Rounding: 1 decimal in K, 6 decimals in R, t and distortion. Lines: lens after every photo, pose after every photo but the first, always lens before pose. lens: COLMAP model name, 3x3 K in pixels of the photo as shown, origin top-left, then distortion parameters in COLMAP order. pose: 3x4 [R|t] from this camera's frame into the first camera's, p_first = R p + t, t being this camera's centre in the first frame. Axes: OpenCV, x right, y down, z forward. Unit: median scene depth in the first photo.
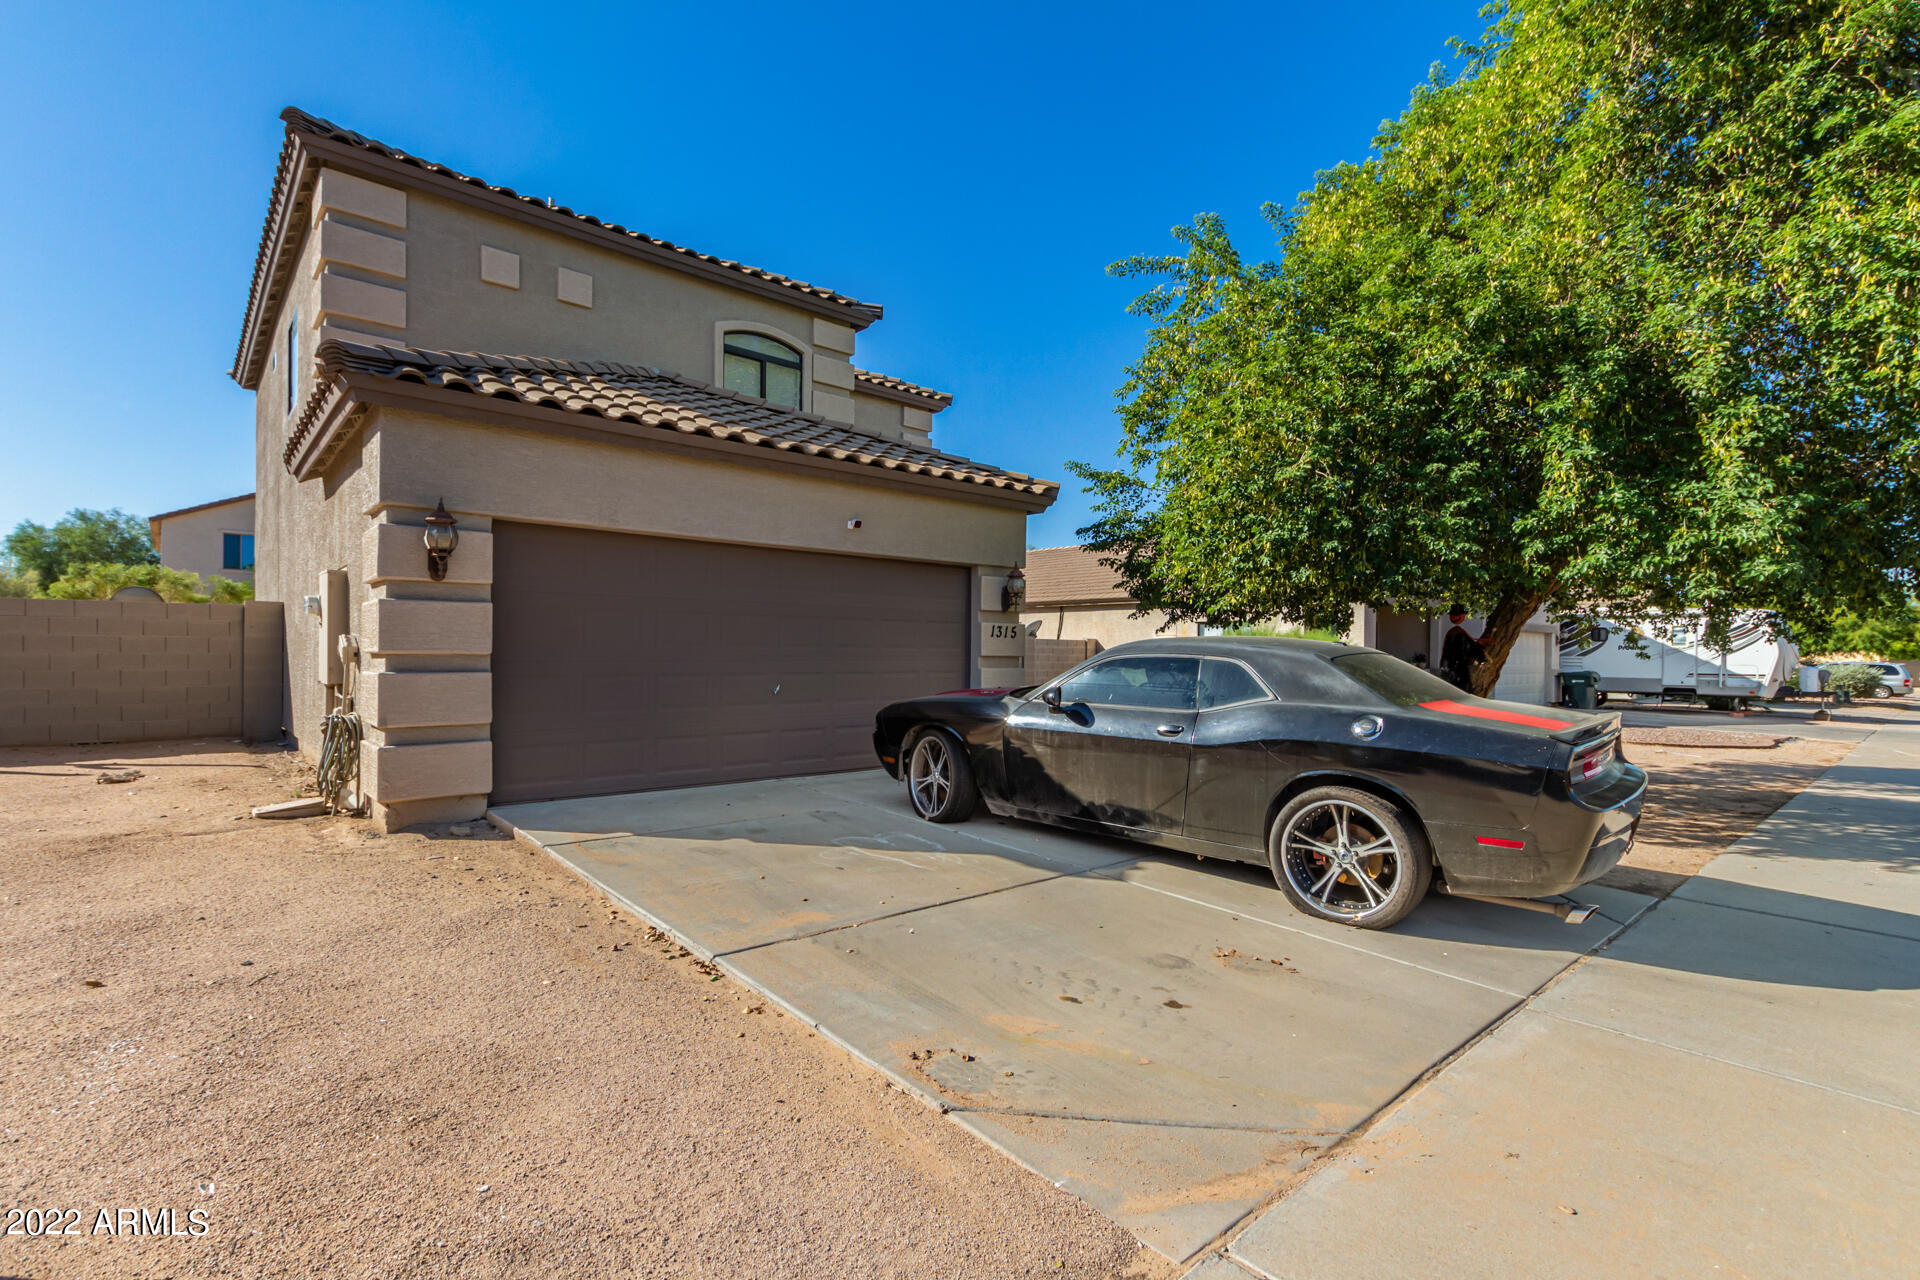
lens RADIAL K [[879.9, 0, 948.0], [0, 879.9, 652.7], [0, 0, 1]] dist [0.000491, 0.000136]
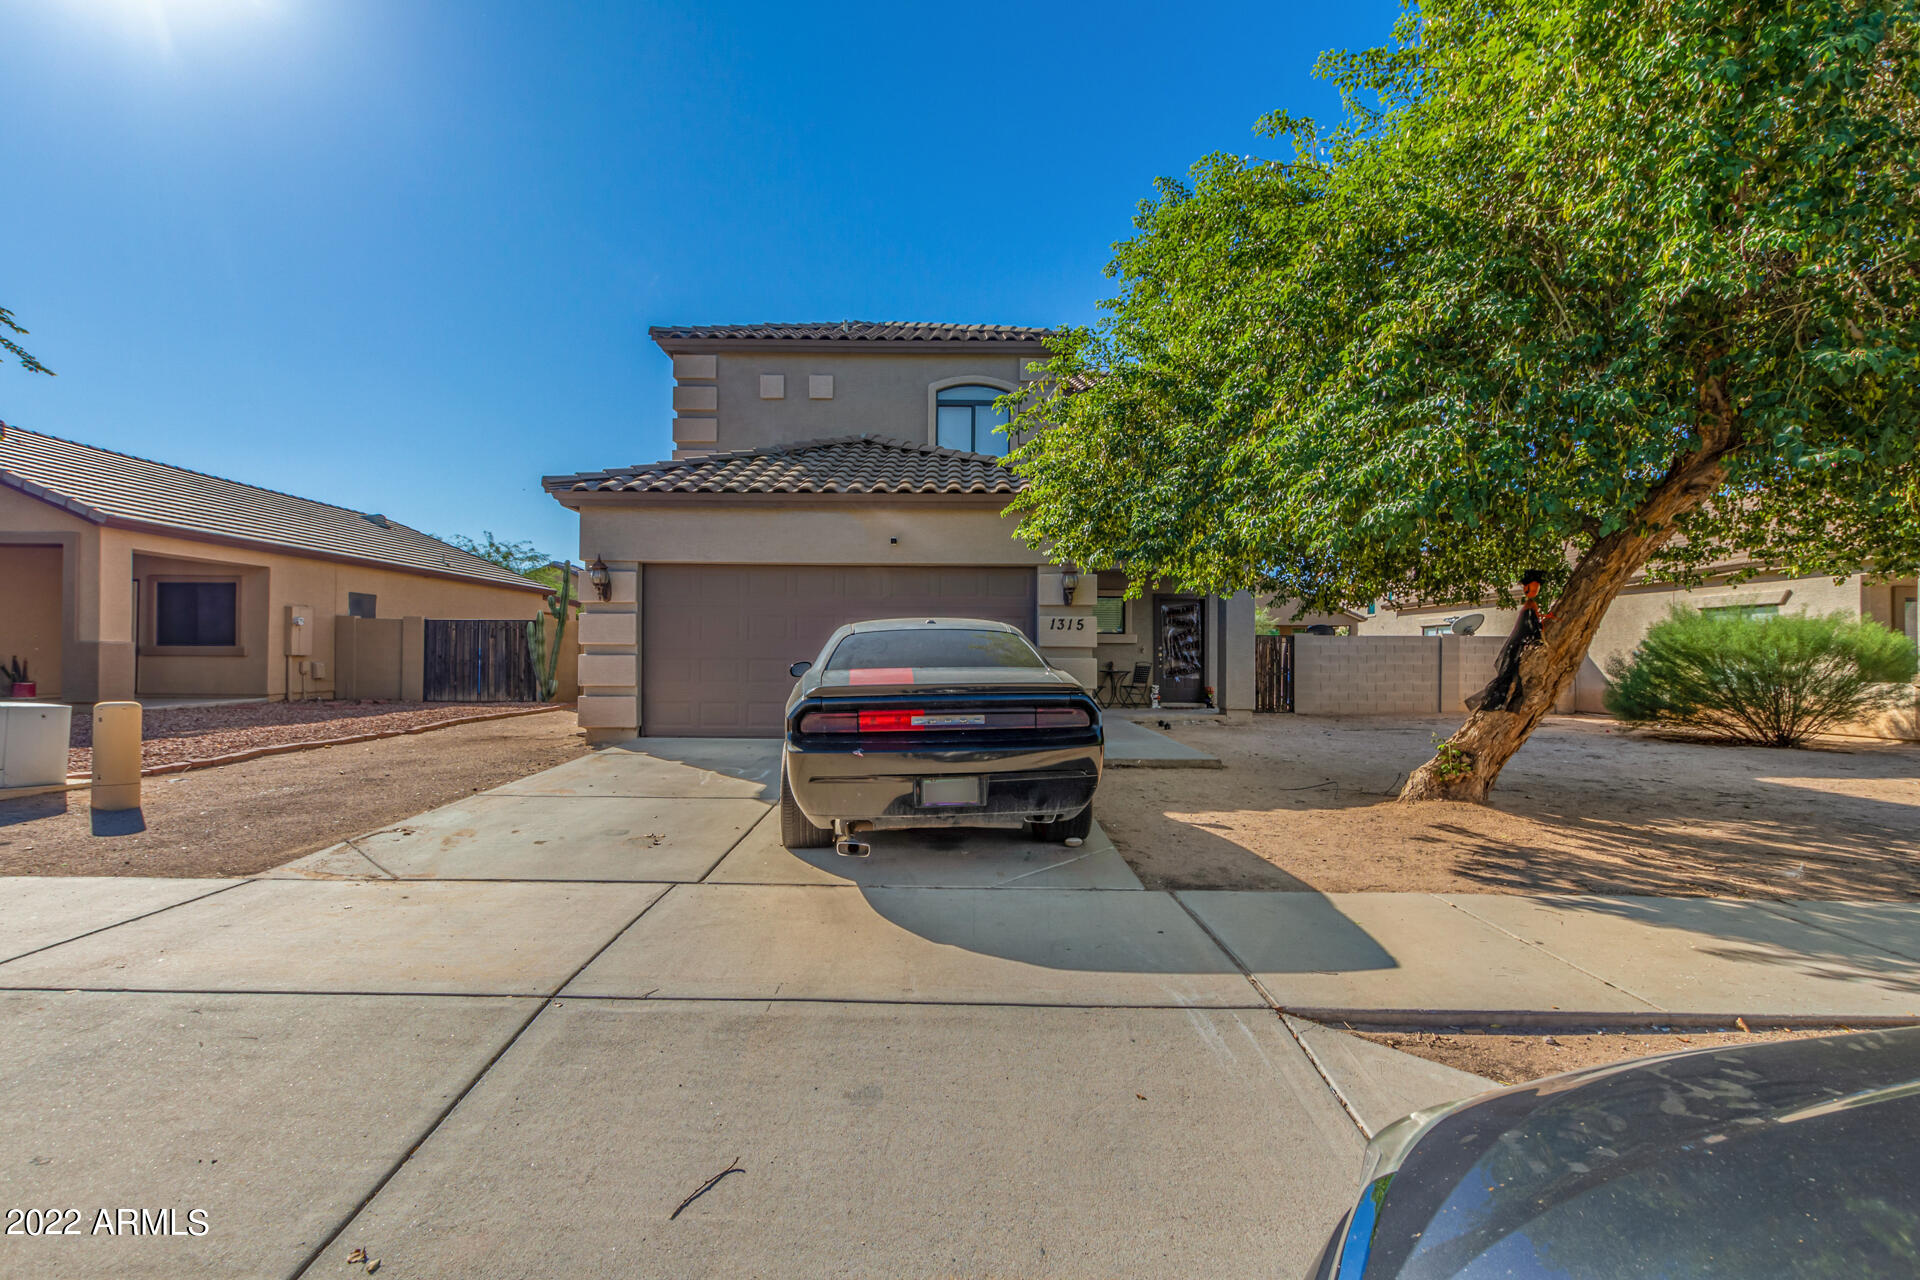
lens RADIAL K [[879.9, 0, 948.0], [0, 879.9, 652.7], [0, 0, 1]] dist [0.000491, 0.000136]
pose [[0.750347, -0.005747, -0.661019, 0.787651], [-0.001072, 0.999950, -0.009910, 0.026004], [0.661043, 0.008145, 0.750304, 0.108562]]
